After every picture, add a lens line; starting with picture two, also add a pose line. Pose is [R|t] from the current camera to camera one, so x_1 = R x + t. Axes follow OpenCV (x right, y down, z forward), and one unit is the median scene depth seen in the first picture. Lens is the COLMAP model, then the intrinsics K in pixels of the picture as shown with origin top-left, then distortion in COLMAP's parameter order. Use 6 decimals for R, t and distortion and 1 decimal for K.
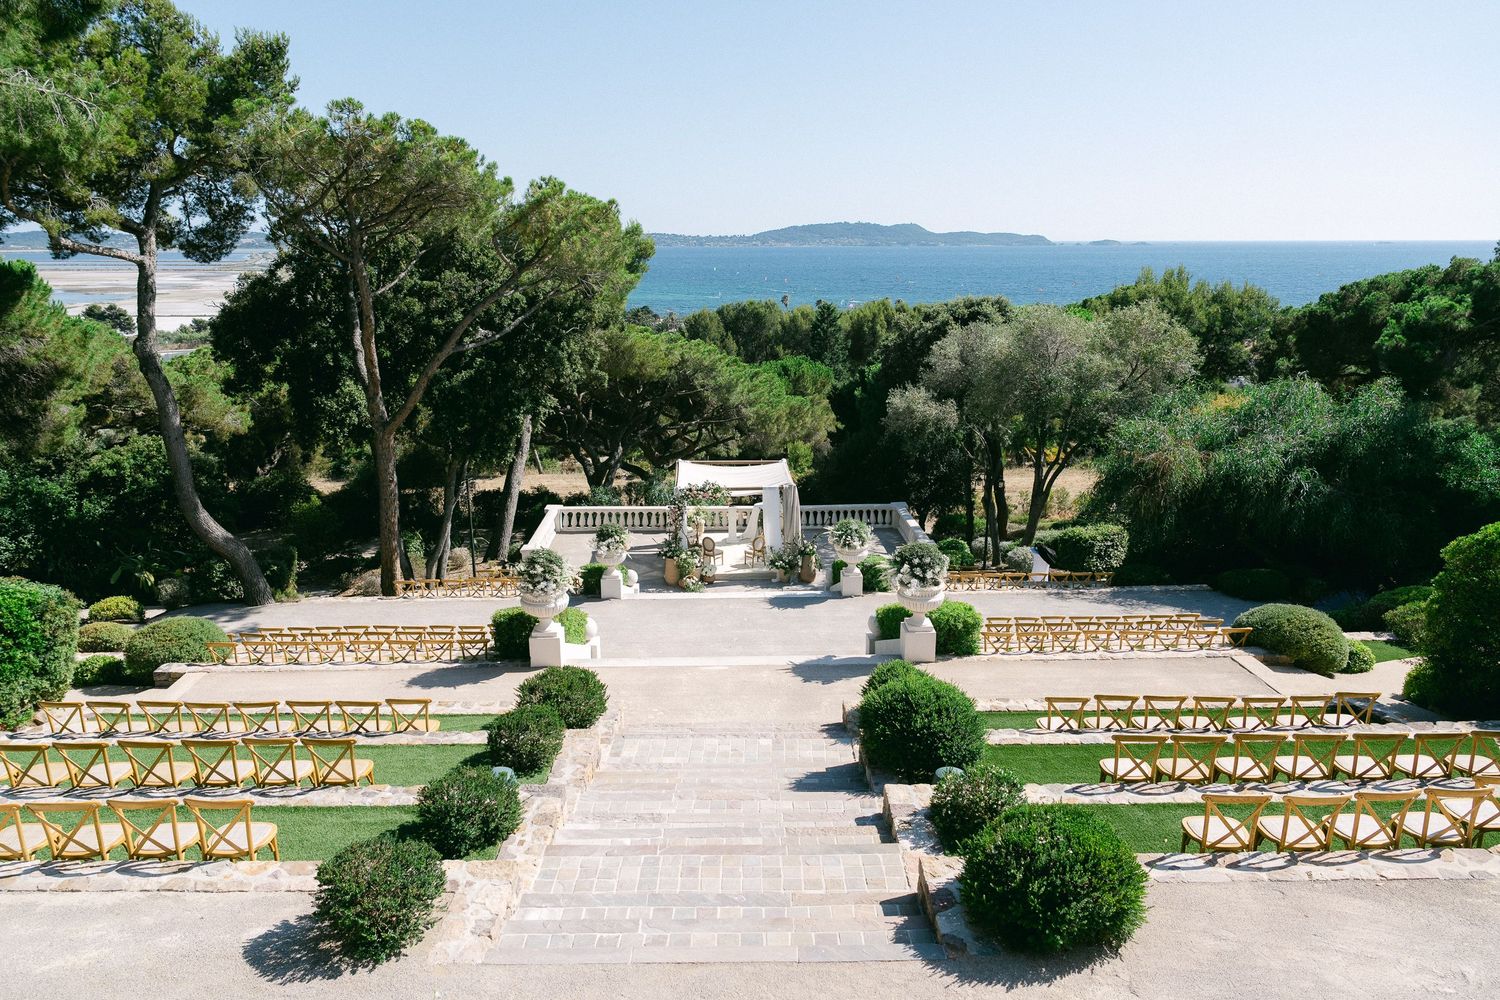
lens RADIAL K [[1013.7, 0, 750.0], [0, 1013.7, 500.0], [0, 0, 1]] dist [-0.001387, -0.002707]
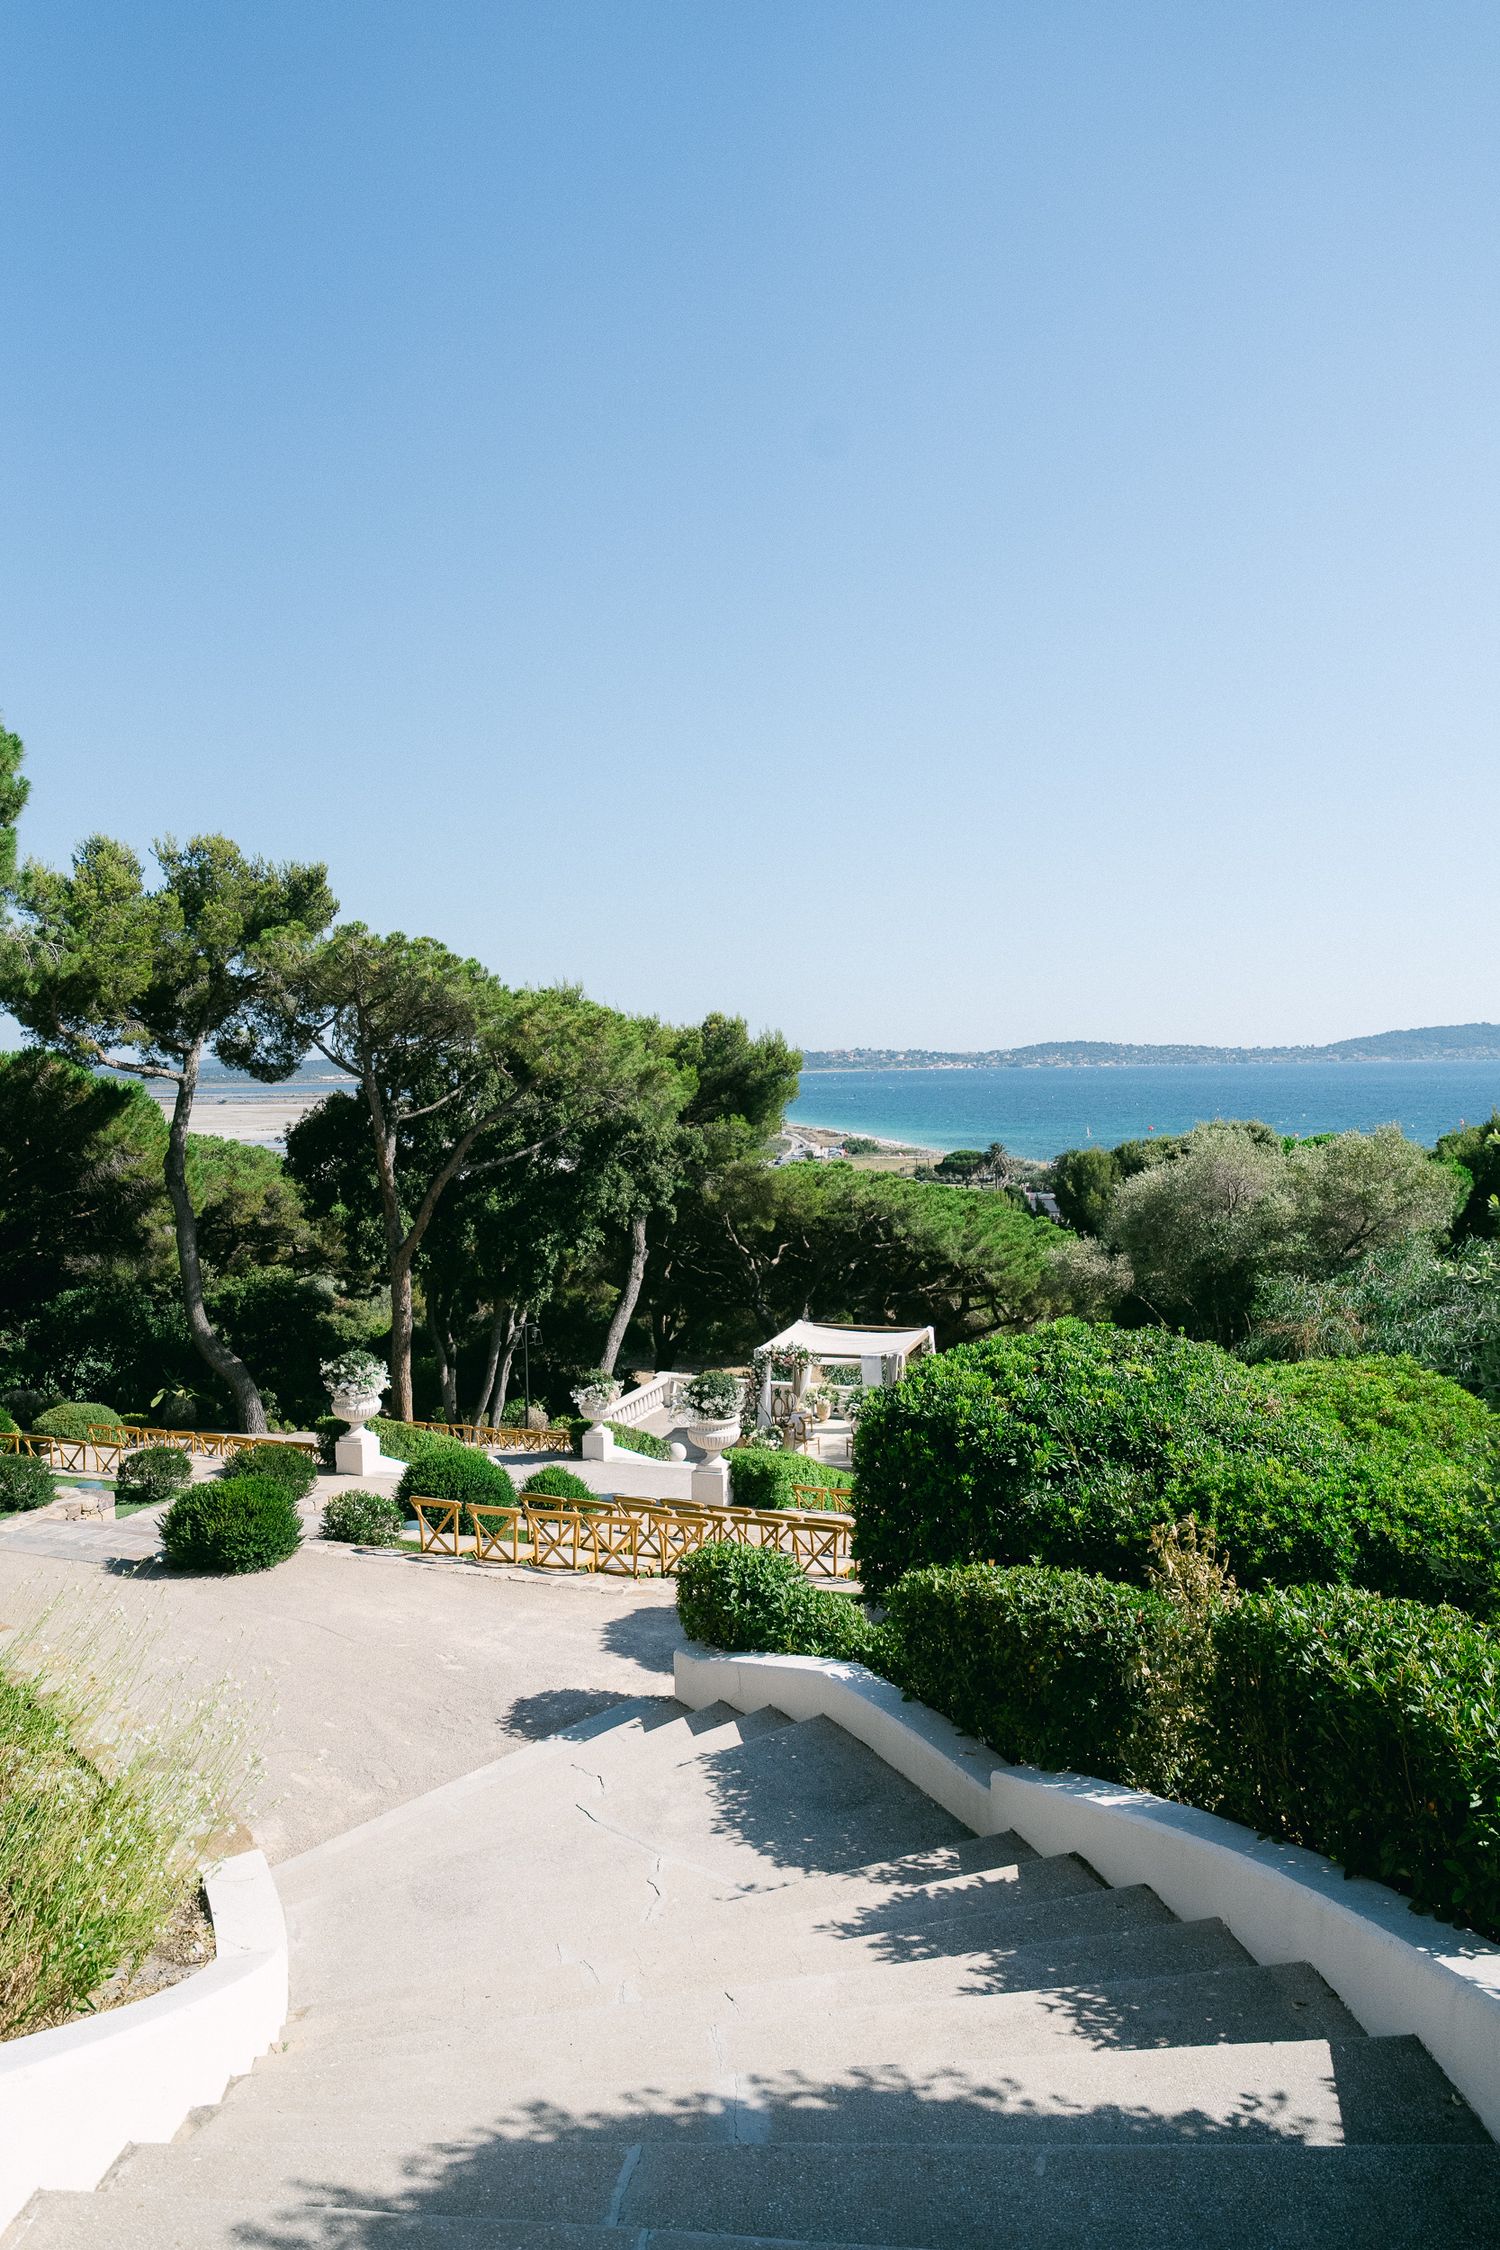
lens RADIAL K [[1520.5, 0, 750.0], [0, 1520.5, 1125.0], [0, 0, 1]] dist [-0.001387, -0.002707]
pose [[0.930525, 0.003211, -0.366215, 0.365179], [-0.078156, 0.978666, -0.190010, 0.043588], [0.357792, 0.205431, 0.910924, -0.143702]]
